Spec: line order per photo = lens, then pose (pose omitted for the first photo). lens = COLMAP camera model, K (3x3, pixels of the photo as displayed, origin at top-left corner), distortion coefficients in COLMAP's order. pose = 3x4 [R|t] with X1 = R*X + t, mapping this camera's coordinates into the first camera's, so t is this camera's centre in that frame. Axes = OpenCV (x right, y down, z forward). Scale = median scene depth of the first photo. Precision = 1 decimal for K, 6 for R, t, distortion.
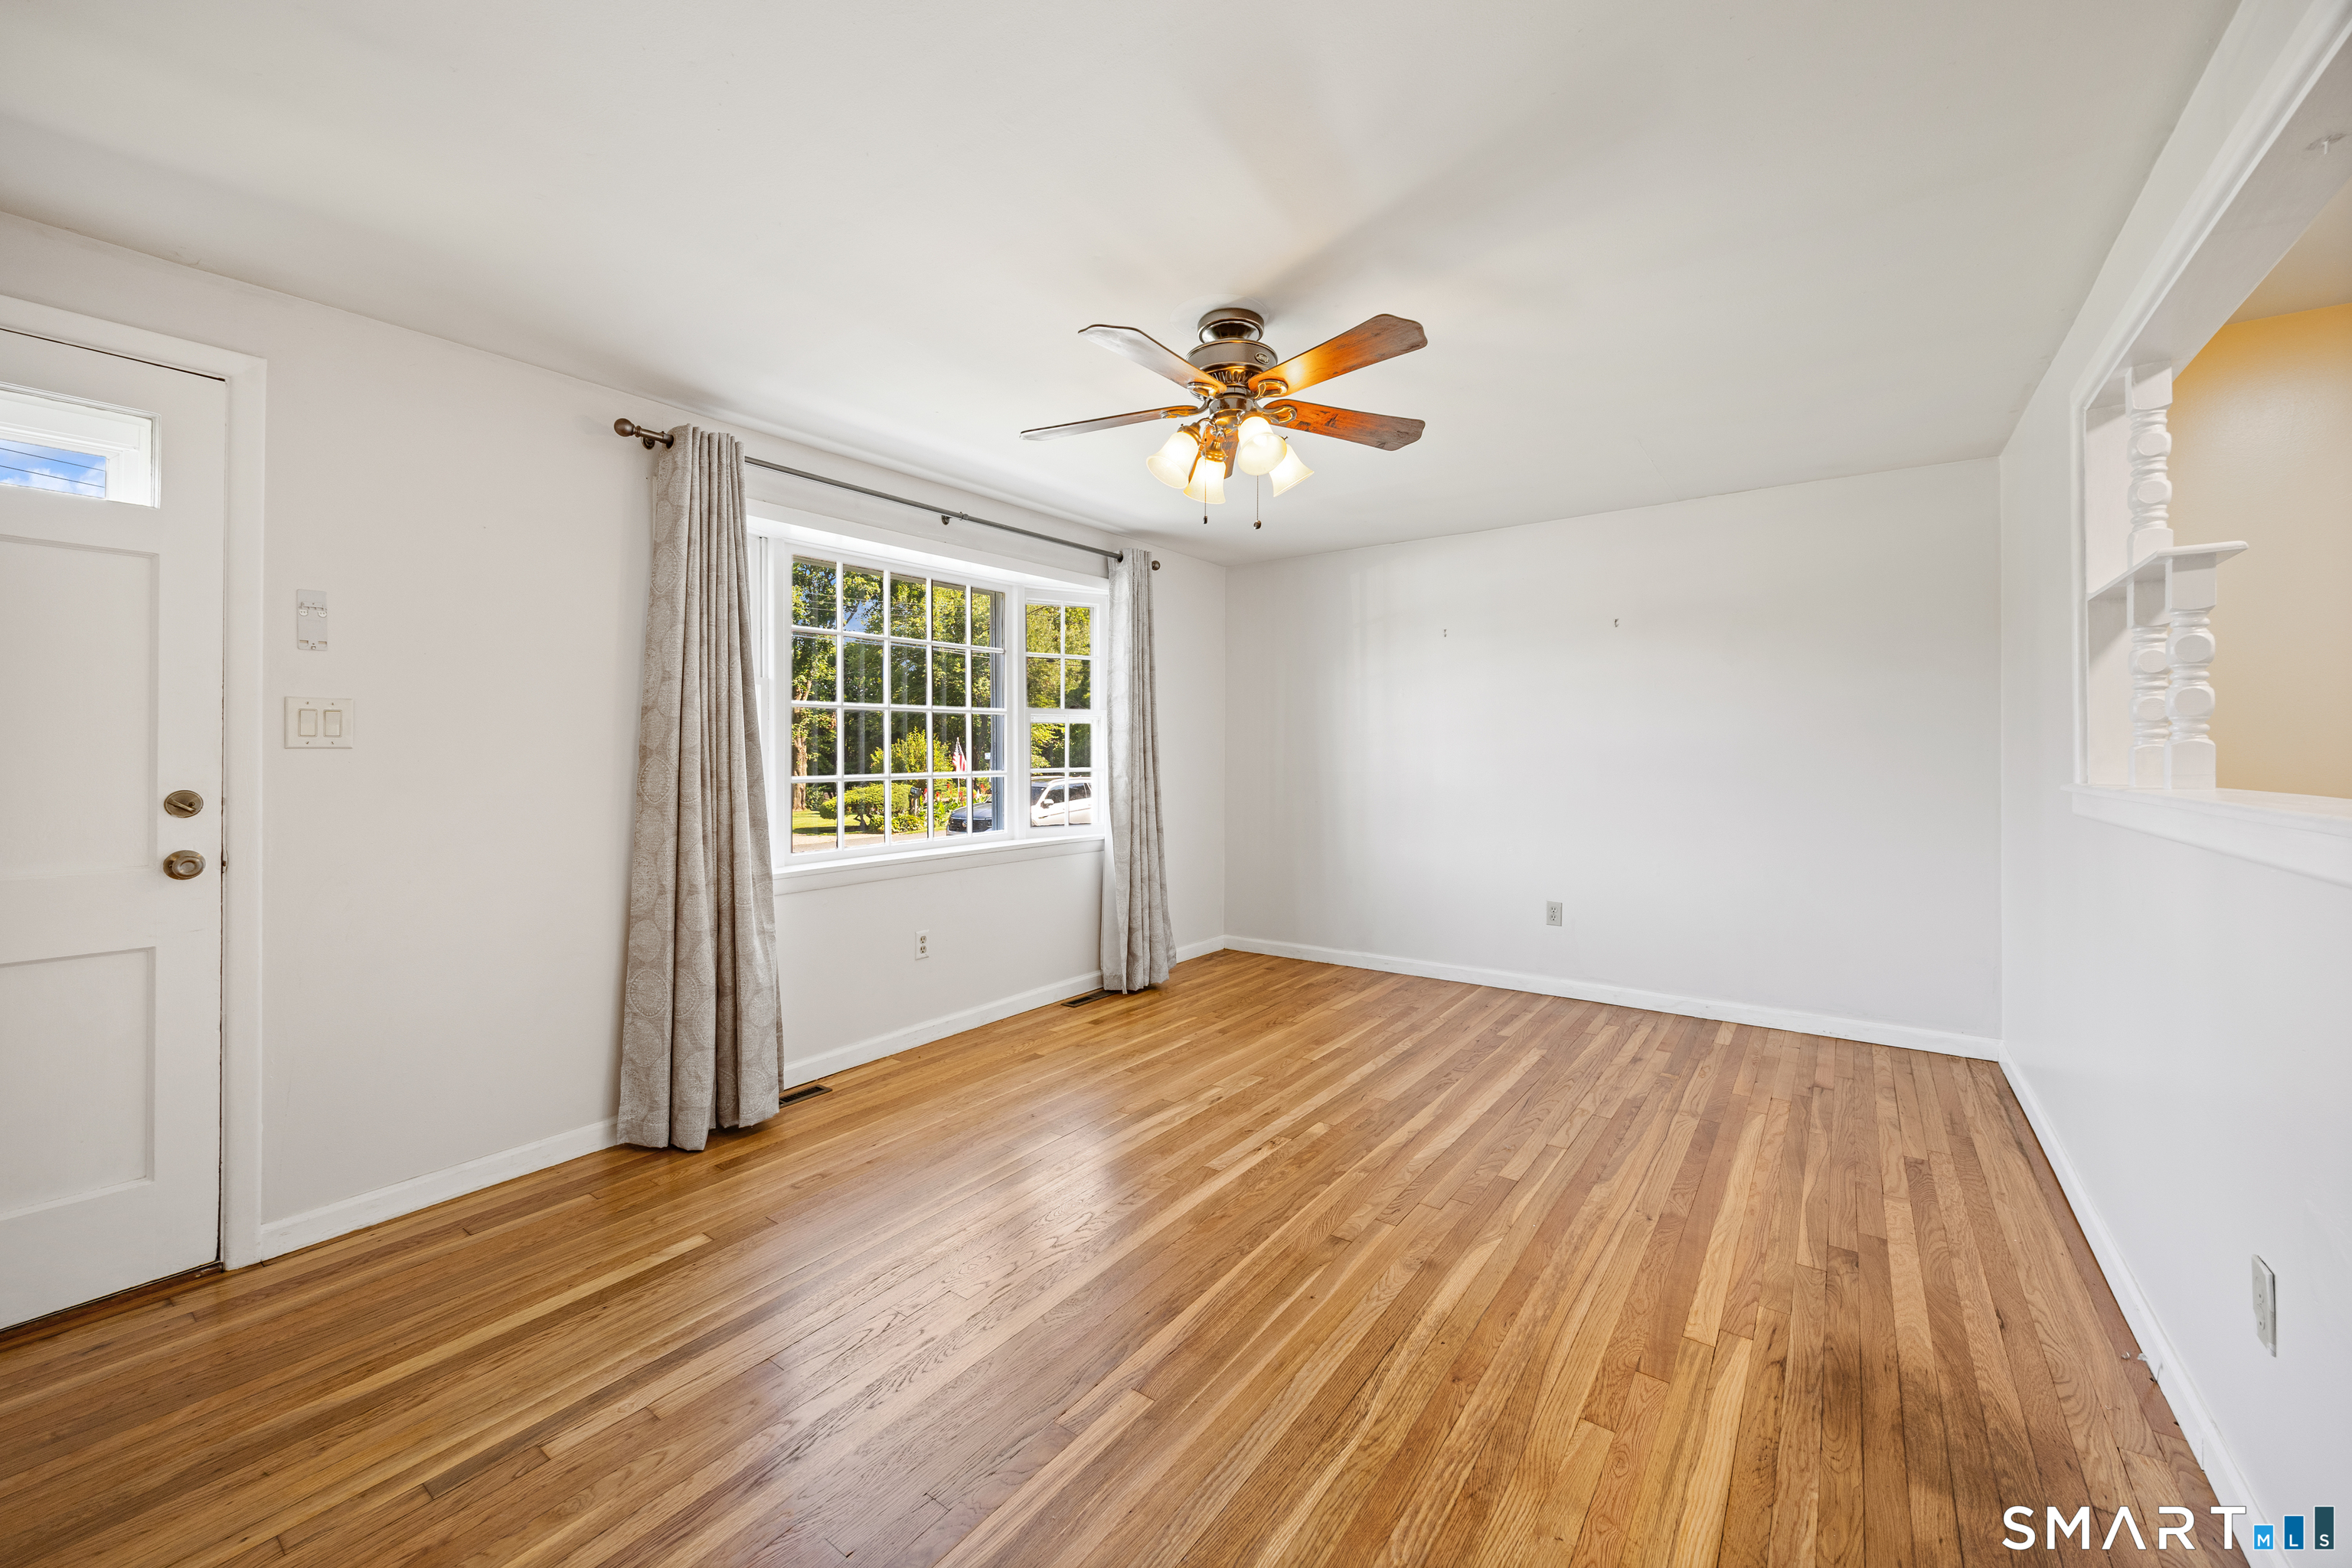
lens RADIAL K [[903.6, 0, 1173.0], [0, 903.6, 755.3], [0, 0, 1]] dist [-0.003928, 0.000124]
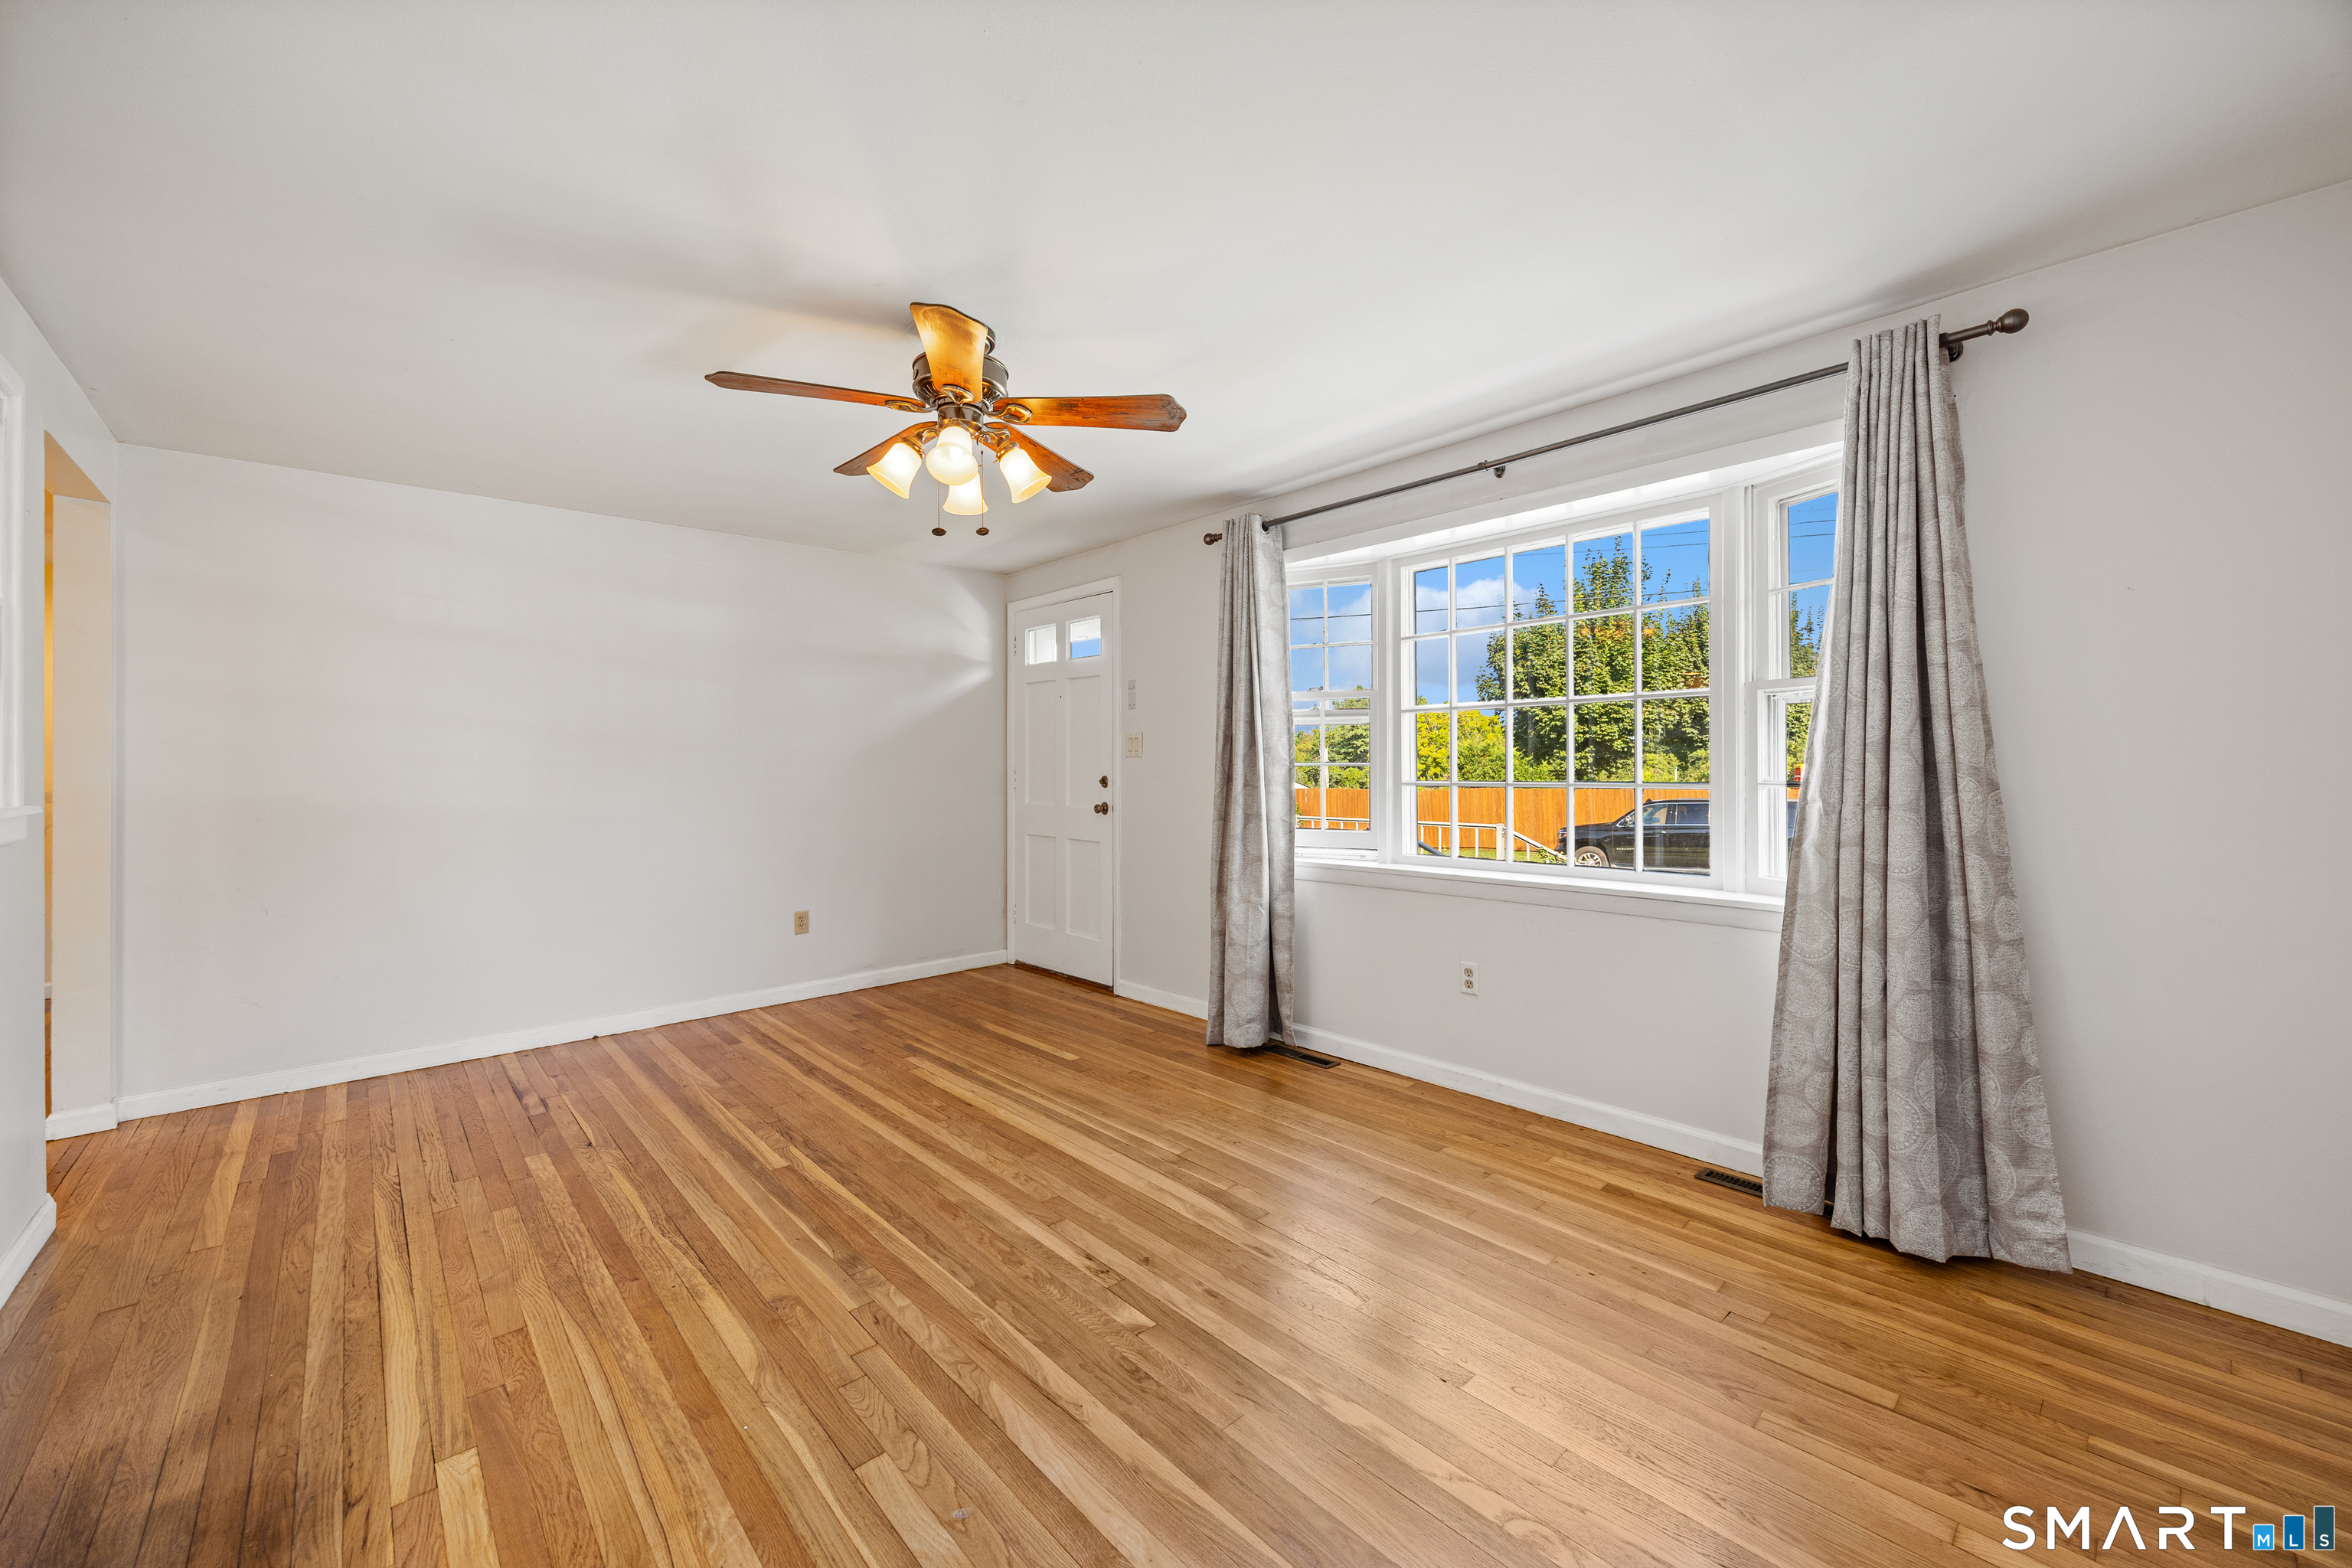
lens RADIAL K [[903.6, 0, 1173.0], [0, 903.6, 755.3], [0, 0, 1]] dist [-0.003928, 0.000124]
pose [[-0.186876, 0.001237, -0.982383, 0.930716], [0.008613, 0.999963, -0.000380, -0.008991], [0.982346, -0.008532, -0.186880, 1.317868]]
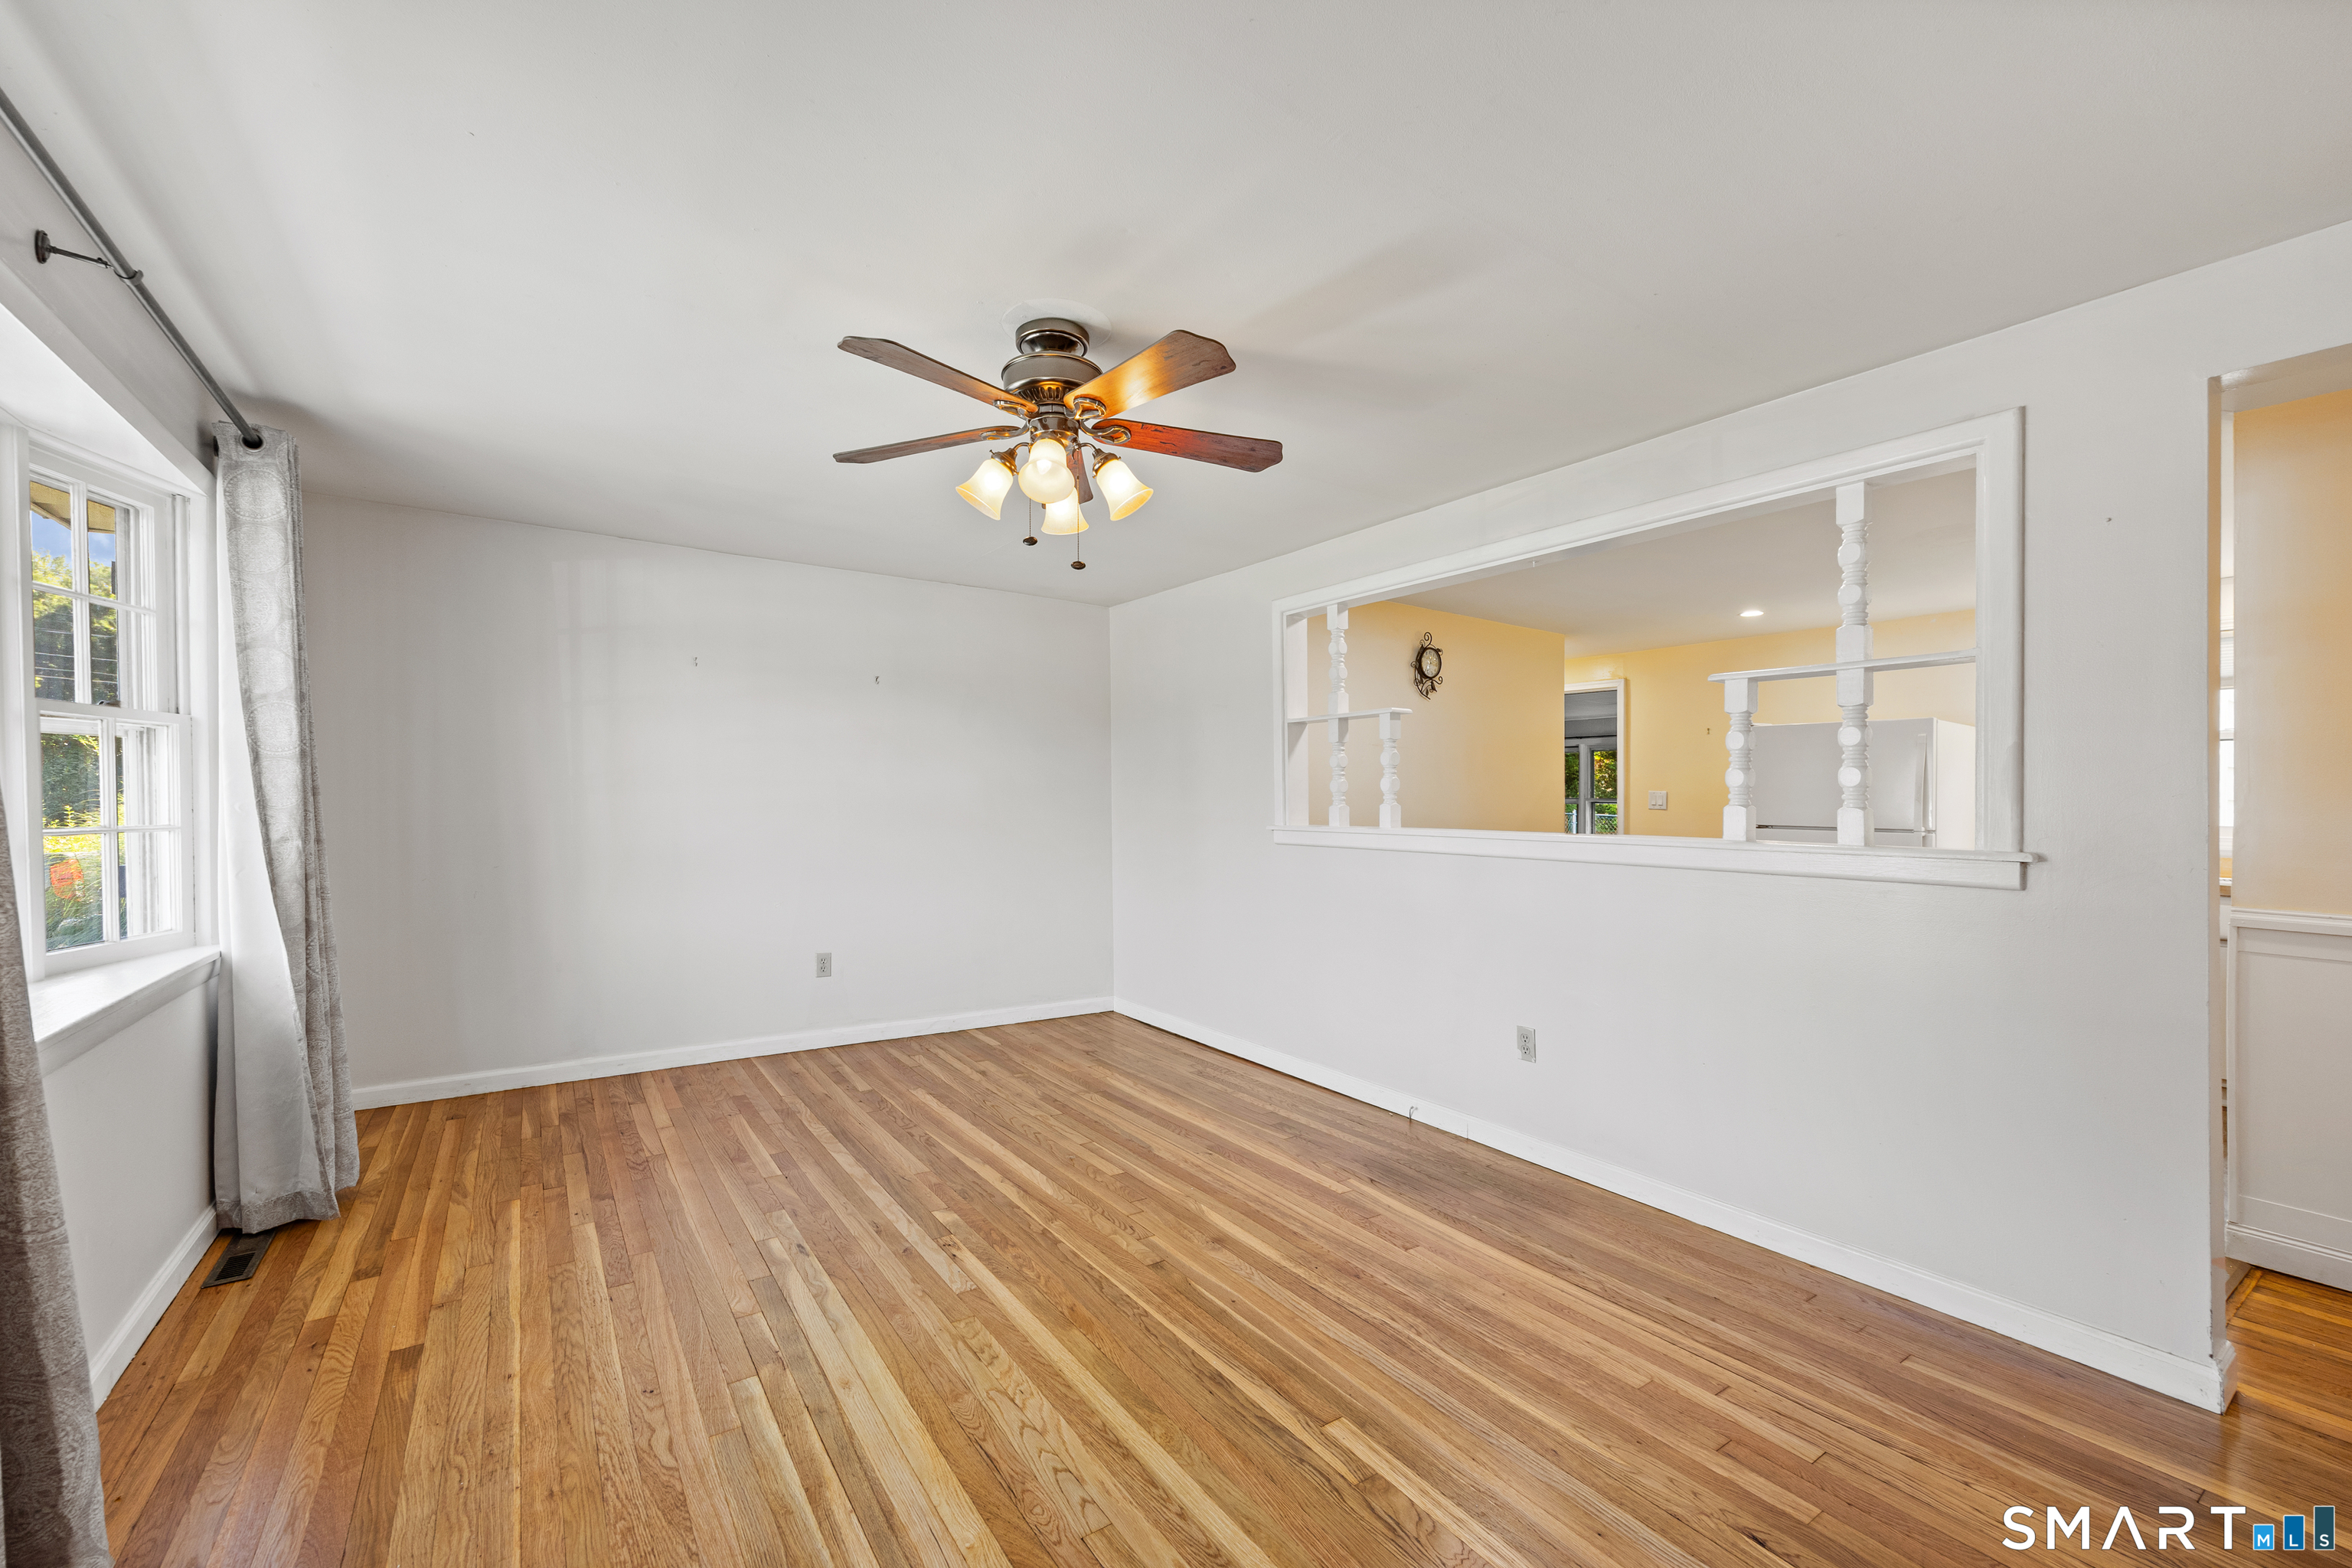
lens RADIAL K [[955.0, 0, 1134.4], [0, 955.0, 805.5], [0, 0, 1]] dist [-0.000730, -0.000090]
pose [[0.354489, 0.003933, 0.935052, -0.764901], [-0.009134, 0.999958, -0.000743, -0.002179], [-0.935016, -0.008278, 0.354510, 0.549543]]
